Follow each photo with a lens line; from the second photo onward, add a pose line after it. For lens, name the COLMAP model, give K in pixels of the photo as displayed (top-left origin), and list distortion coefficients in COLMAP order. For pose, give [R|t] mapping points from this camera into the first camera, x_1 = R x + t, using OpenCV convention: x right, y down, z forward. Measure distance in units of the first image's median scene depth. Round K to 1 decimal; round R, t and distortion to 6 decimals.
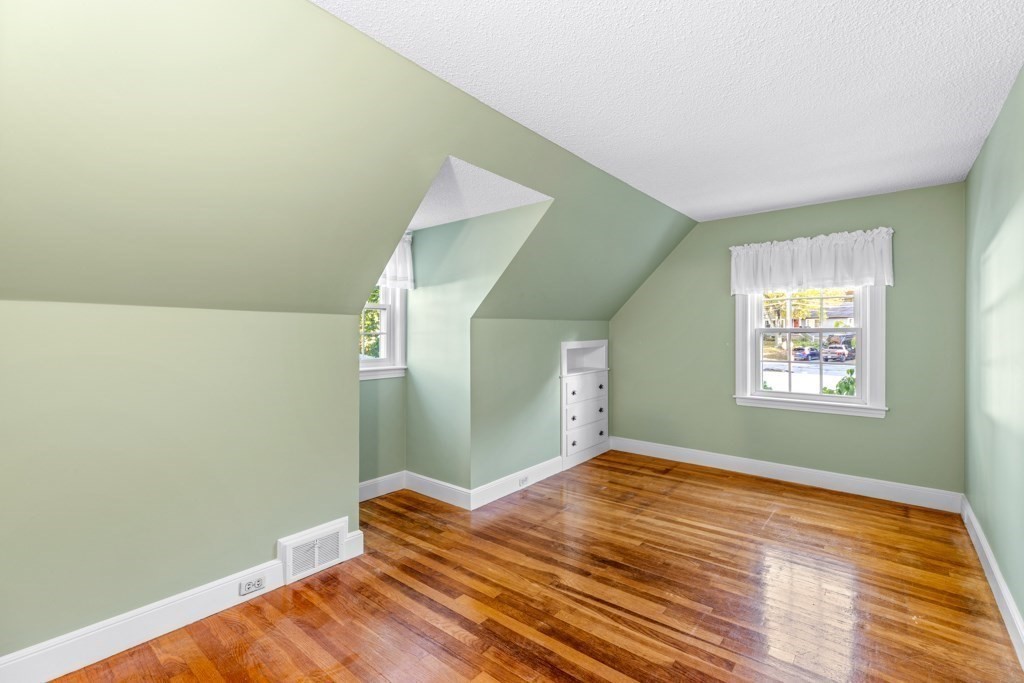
lens RADIAL K [[461.0, 0, 512.0], [0, 461.0, 336.5], [0, 0, 1]] dist [0.009005, -0.000318]
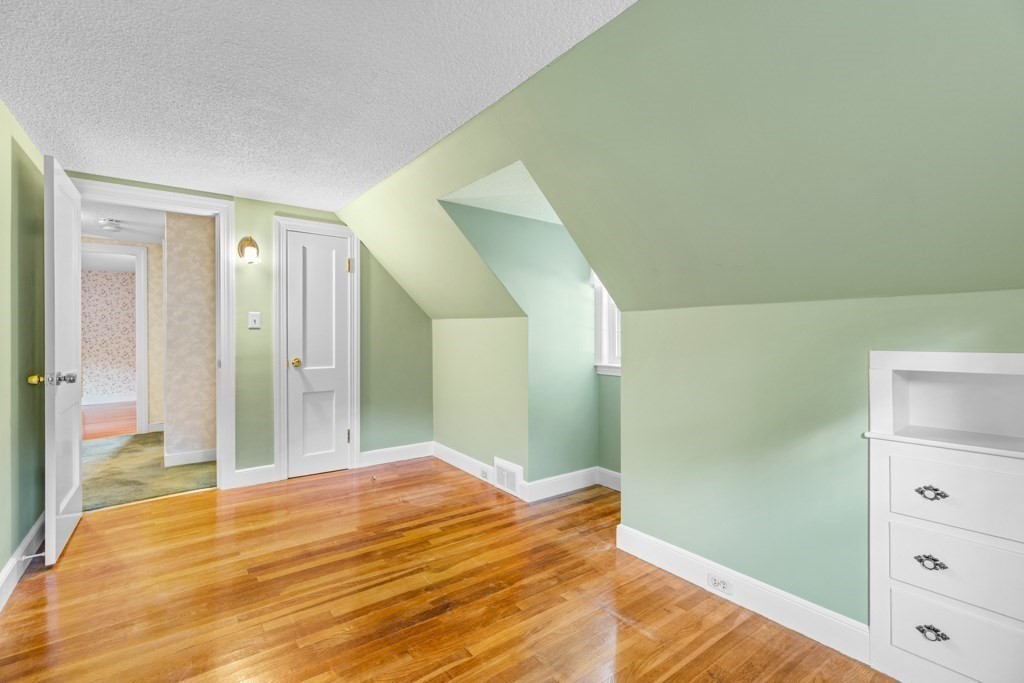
lens RADIAL K [[461.0, 0, 511.7], [0, 461.0, 336.7], [0, 0, 1]] dist [0.009005, -0.000318]
pose [[-0.238534, 0.007464, -0.971105, 1.062625], [-0.007266, 0.999929, 0.009471, -0.003275], [0.971107, 0.009315, -0.238463, 1.433972]]
